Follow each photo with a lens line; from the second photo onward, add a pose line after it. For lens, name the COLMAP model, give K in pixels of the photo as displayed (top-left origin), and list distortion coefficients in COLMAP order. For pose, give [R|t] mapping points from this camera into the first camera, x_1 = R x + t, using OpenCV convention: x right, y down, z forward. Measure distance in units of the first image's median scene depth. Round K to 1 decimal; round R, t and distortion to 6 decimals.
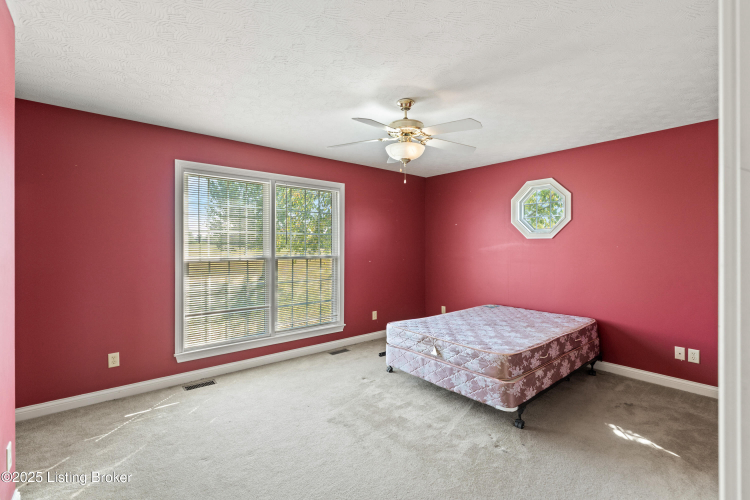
lens RADIAL K [[340.4, 0, 375.8], [0, 340.4, 245.6], [0, 0, 1]] dist [-0.002197, 0.000166]
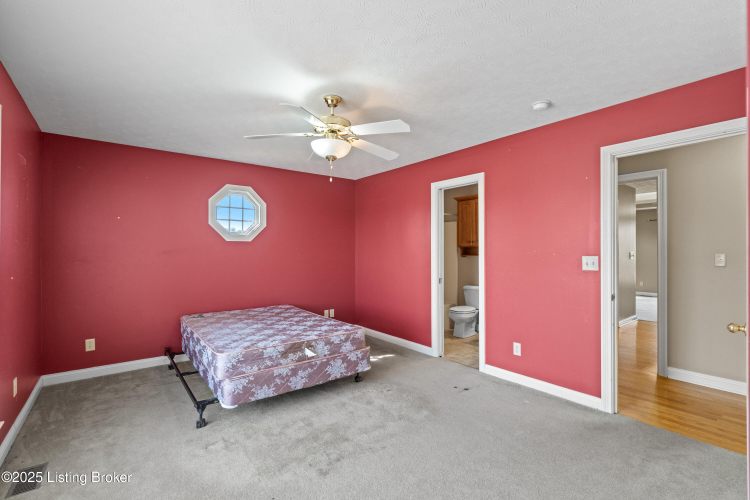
lens RADIAL K [[340.4, 0, 376.3], [0, 340.4, 252.8], [0, 0, 1]] dist [-0.002197, 0.000166]
pose [[0.021241, -0.002658, 0.999771, -0.891870], [-0.000593, 0.999996, 0.002671, 0.018229], [-0.999774, -0.000649, 0.021239, 0.865688]]
